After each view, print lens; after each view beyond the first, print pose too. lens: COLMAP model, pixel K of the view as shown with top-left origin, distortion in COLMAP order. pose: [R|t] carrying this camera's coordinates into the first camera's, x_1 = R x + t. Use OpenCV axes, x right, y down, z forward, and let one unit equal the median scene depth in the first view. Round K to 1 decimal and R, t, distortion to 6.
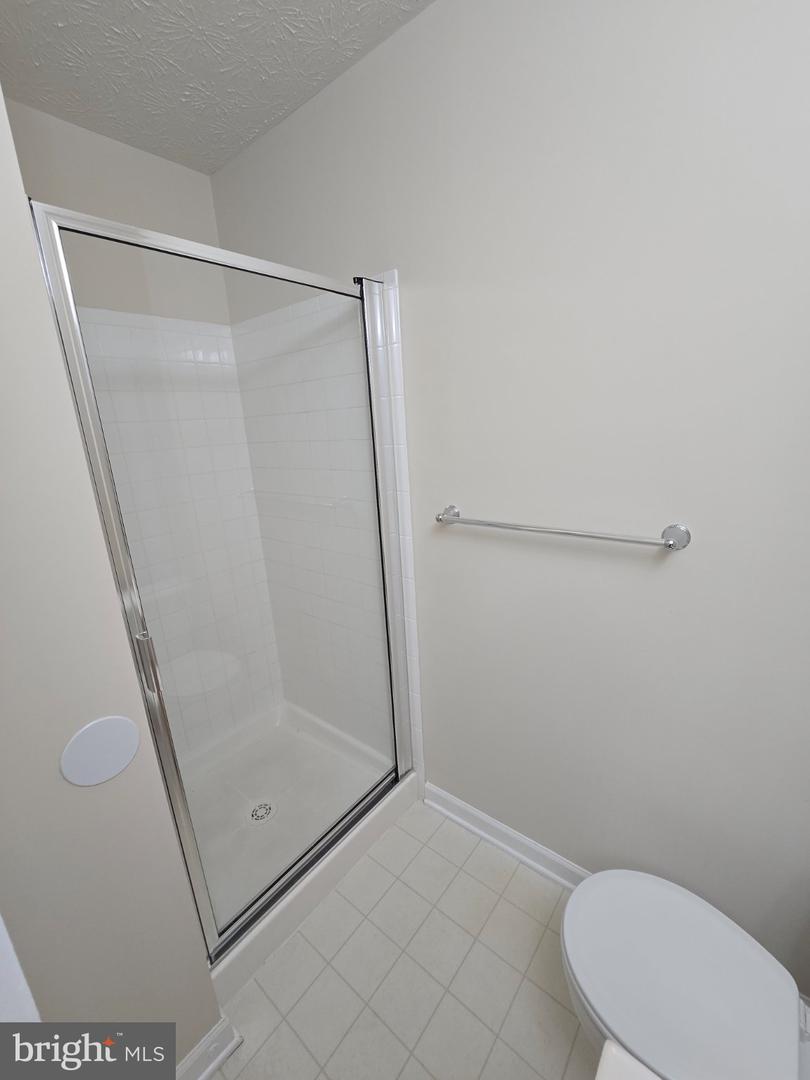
lens RADIAL K [[442.2, 0, 405.0], [0, 442.2, 541.7], [0, 0, 1]] dist [-0.003861, 0.001463]
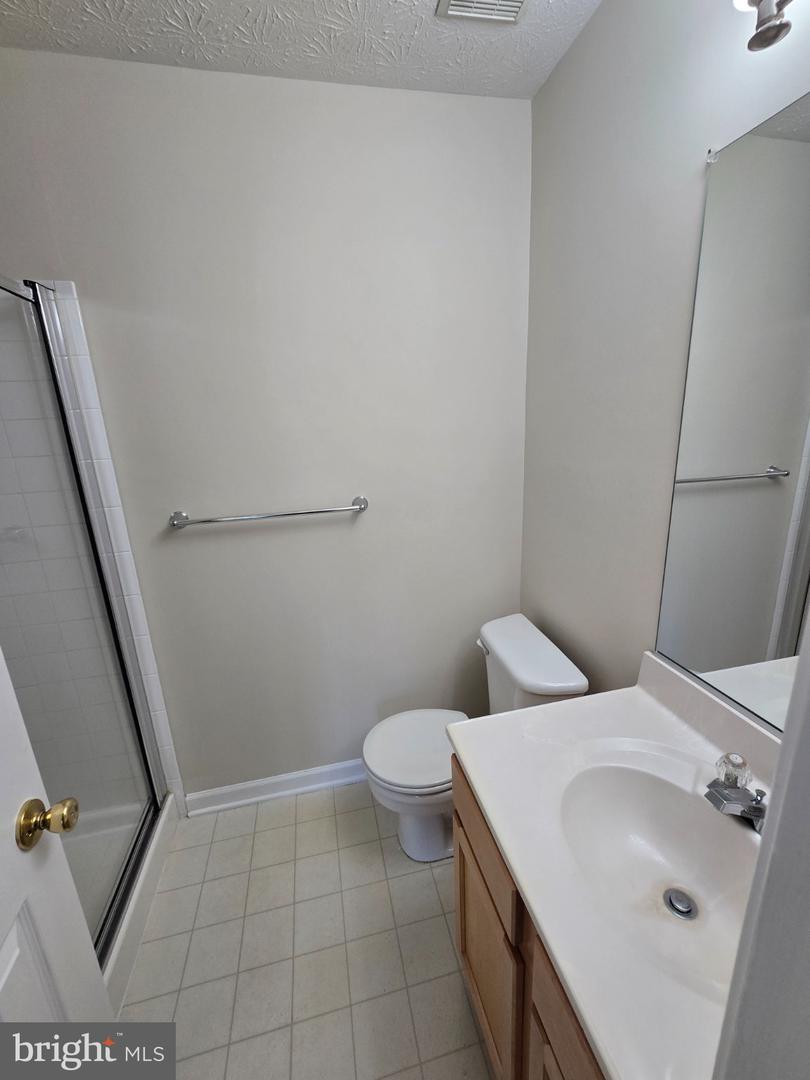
lens RADIAL K [[442.2, 0, 407.5], [0, 442.2, 537.9], [0, 0, 1]] dist [-0.003861, 0.001463]
pose [[0.619239, -0.178514, 0.764641, -0.401101], [0.215672, 0.975028, 0.052971, 0.046929], [-0.755002, 0.132110, 0.642276, -0.115172]]
